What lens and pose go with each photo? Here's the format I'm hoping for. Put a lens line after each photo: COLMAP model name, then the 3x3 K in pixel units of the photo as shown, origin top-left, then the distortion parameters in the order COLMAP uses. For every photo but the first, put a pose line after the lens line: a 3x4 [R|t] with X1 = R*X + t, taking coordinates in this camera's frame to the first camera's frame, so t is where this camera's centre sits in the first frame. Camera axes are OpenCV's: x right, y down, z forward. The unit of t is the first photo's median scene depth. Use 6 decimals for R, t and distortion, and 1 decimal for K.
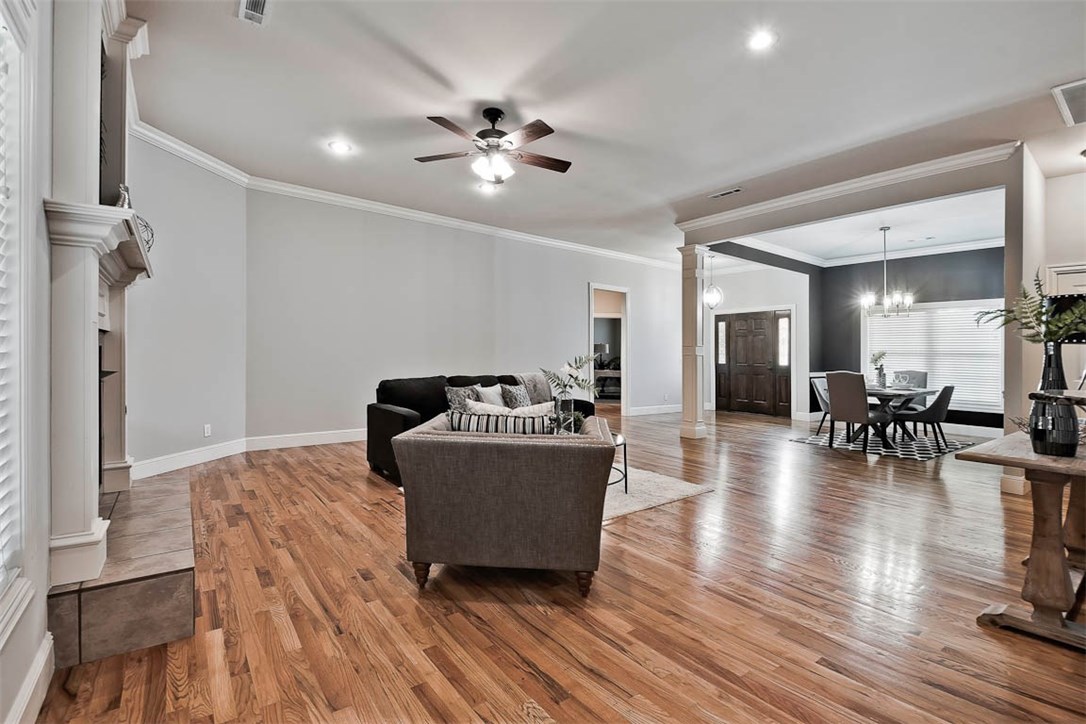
lens RADIAL K [[475.6, 0, 543.0], [0, 475.6, 362.0], [0, 0, 1]] dist [0.001034, -0.000002]
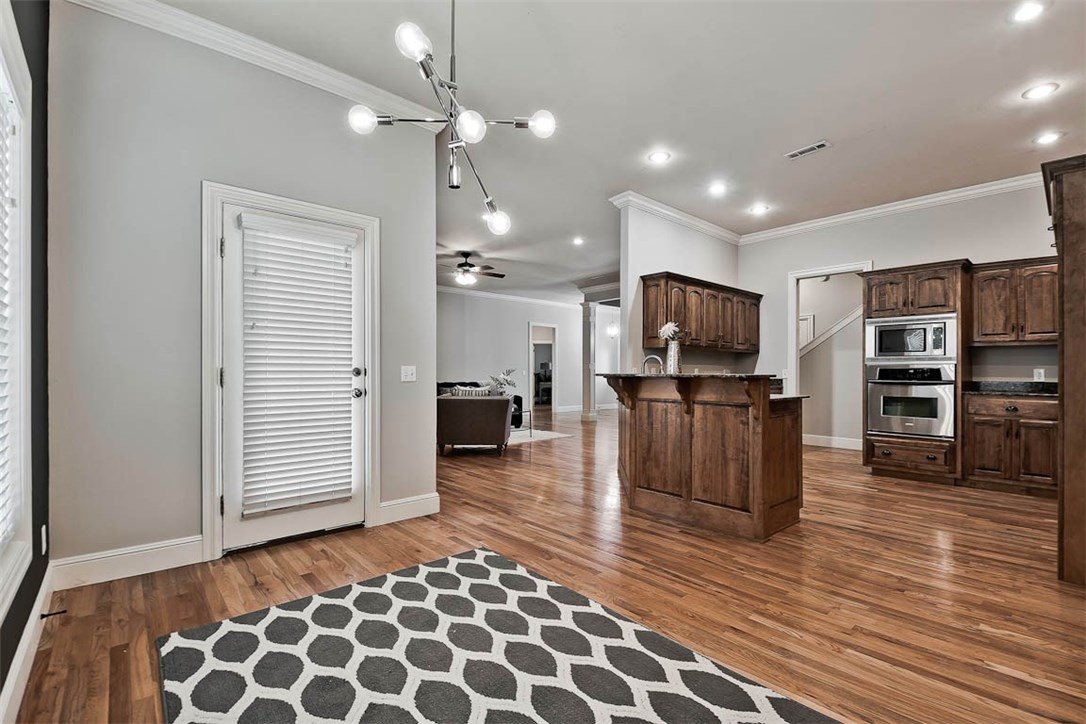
lens RADIAL K [[483.8, 0, 553.6], [0, 483.8, 378.6], [0, 0, 1]] dist [0.028678, -0.028833]
pose [[0.996896, -0.011385, 0.077906, 0.095683], [0.010851, 0.999915, 0.007263, 0.011021], [-0.077982, -0.006395, 0.996934, -1.047522]]
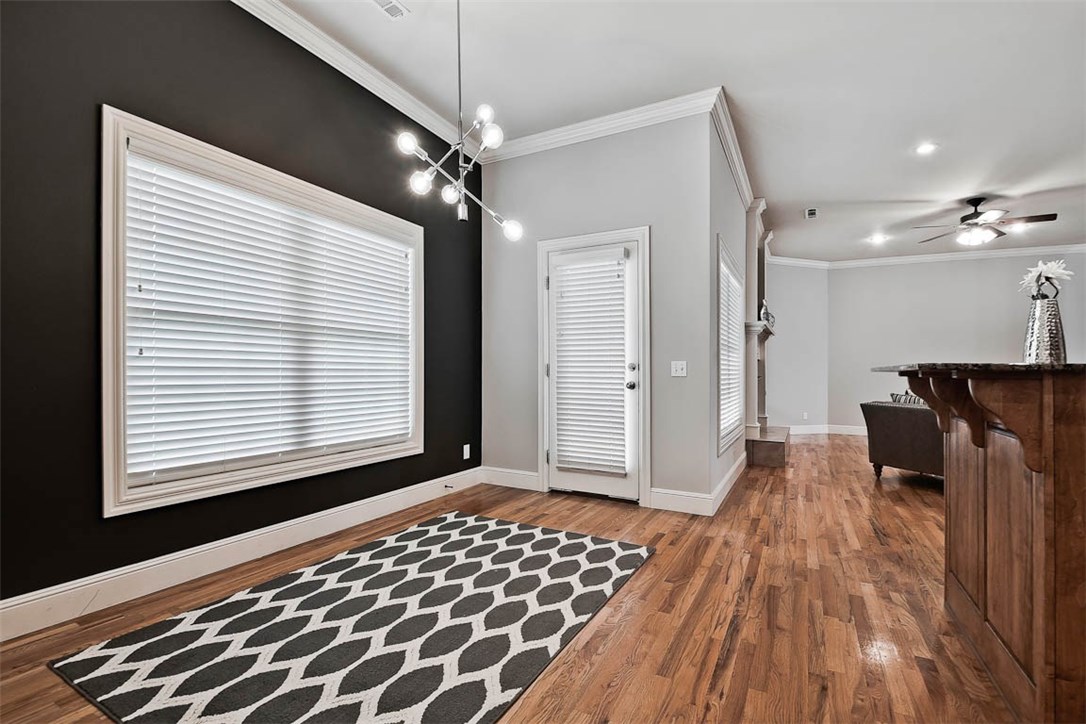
lens RADIAL K [[489.1, 0, 537.7], [0, 489.1, 376.8], [0, 0, 1]] dist [-0.010219, -0.000534]
pose [[0.397951, 0.000147, -0.917407, 0.651790], [-0.008035, 0.999962, -0.003325, 0.027326], [0.917372, 0.008695, 0.397937, -0.729544]]
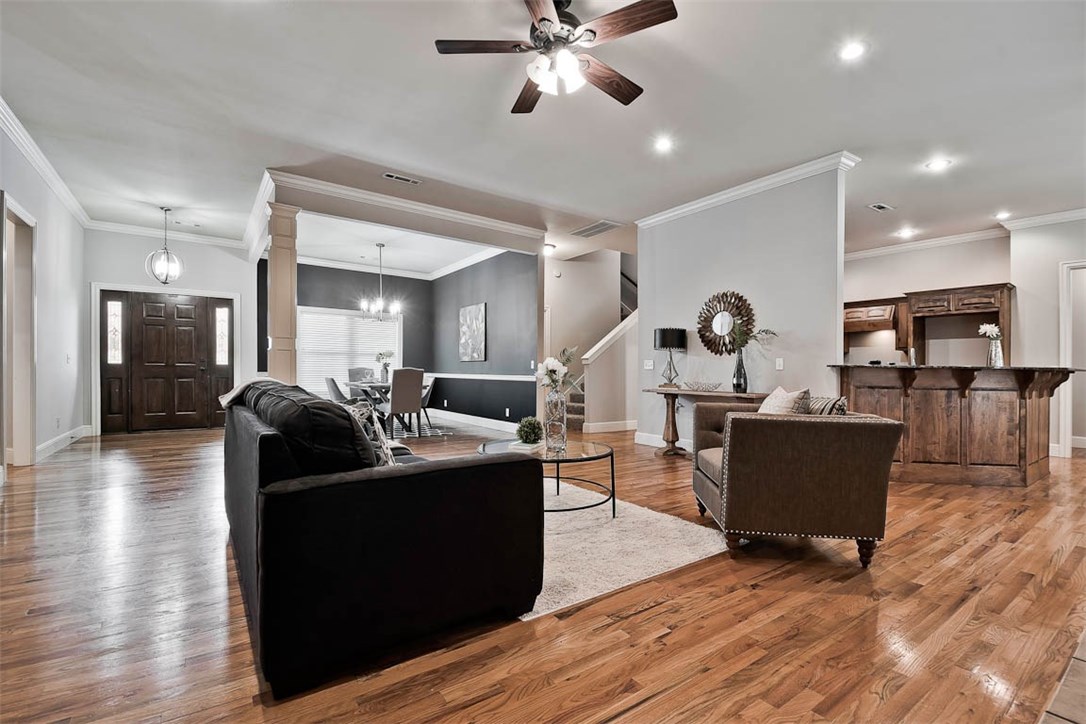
lens RADIAL K [[490.0, 0, 558.6], [0, 490.0, 369.0], [0, 0, 1]] dist [-0.001056, -0.000646]
pose [[0.022743, -0.012117, 0.999668, -0.752896], [-0.003777, 0.999918, 0.012206, 0.001490], [-0.999734, -0.004053, 0.022695, 0.908500]]
